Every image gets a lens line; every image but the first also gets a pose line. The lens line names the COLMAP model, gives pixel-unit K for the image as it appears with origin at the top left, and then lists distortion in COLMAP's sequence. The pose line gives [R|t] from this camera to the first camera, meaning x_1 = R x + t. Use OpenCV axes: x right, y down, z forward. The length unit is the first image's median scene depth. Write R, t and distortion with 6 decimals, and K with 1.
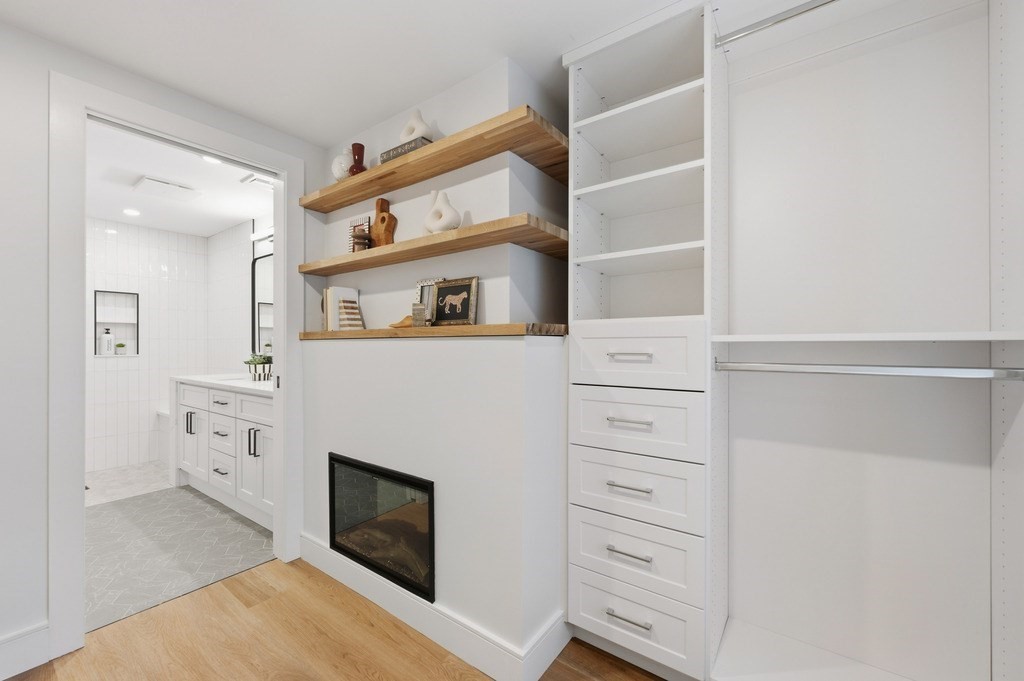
lens RADIAL K [[410.5, 0, 512.1], [0, 410.5, 342.0], [0, 0, 1]] dist [-0.000999, 0.000112]
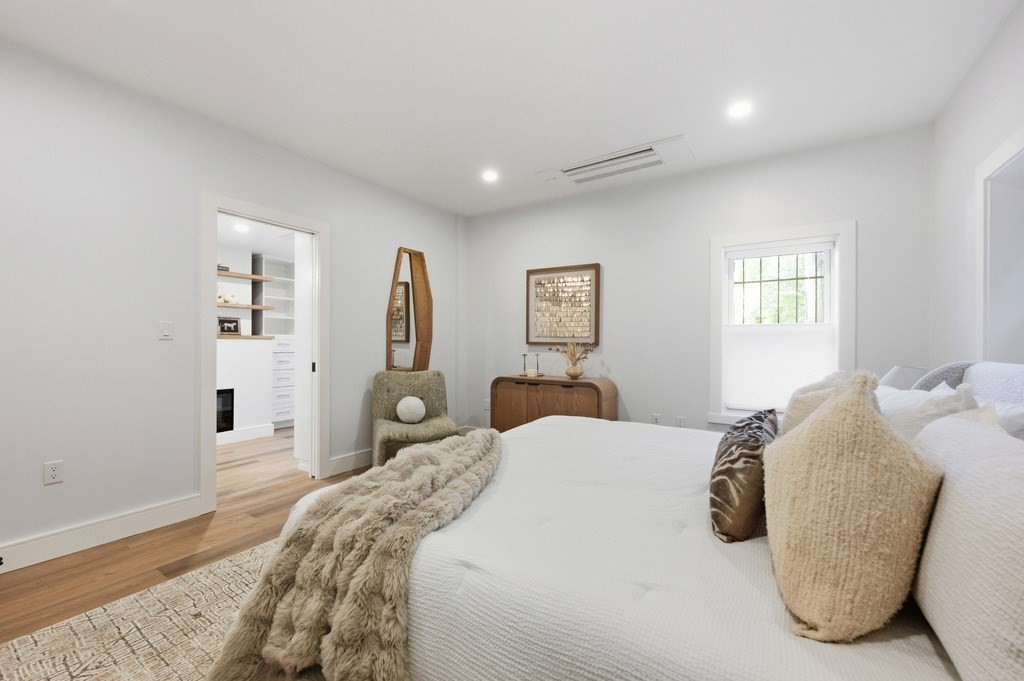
lens RADIAL K [[410.2, 0, 511.9], [0, 410.2, 344.9], [0, 0, 1]] dist [-0.001131, -0.000133]
pose [[-0.060320, 0.000313, 0.998179, -2.593873], [-0.003322, 0.999994, -0.000515, 0.022788], [-0.998174, -0.003347, -0.060319, -0.639654]]
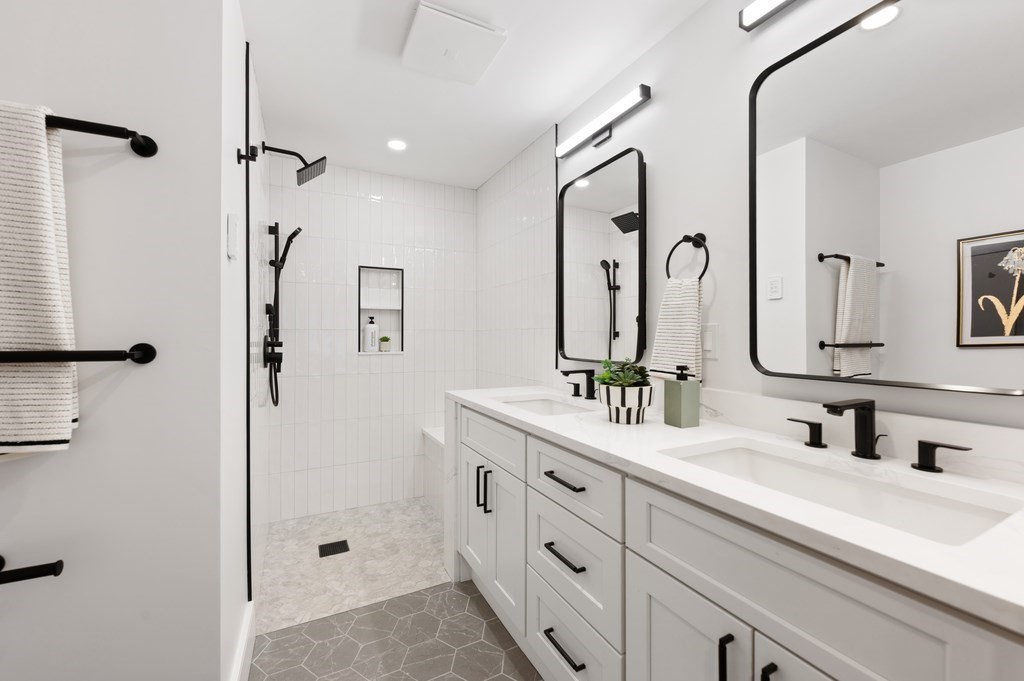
lens RADIAL K [[411.6, 0, 512.2], [0, 411.6, 337.4], [0, 0, 1]] dist [-0.001110, -0.000026]
pose [[0.892183, 0.002987, -0.451665, -0.794933], [-0.002149, 0.999995, 0.002367, 0.005617], [0.451669, -0.001141, 0.892185, 0.847819]]
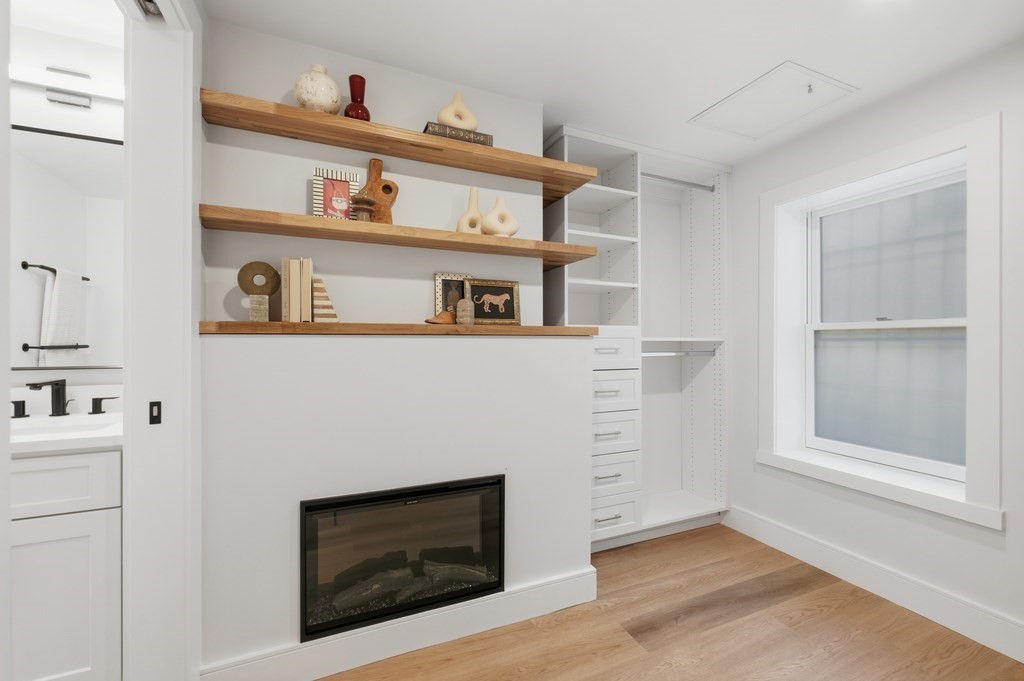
lens RADIAL K [[413.3, 0, 510.9], [0, 413.3, 340.8], [0, 0, 1]] dist [-0.001381, -0.000034]
pose [[0.503432, 0.004949, 0.864021, -0.880427], [-0.005099, 0.999983, -0.002757, 0.004458], [-0.864020, -0.003018, 0.503449, 0.369080]]
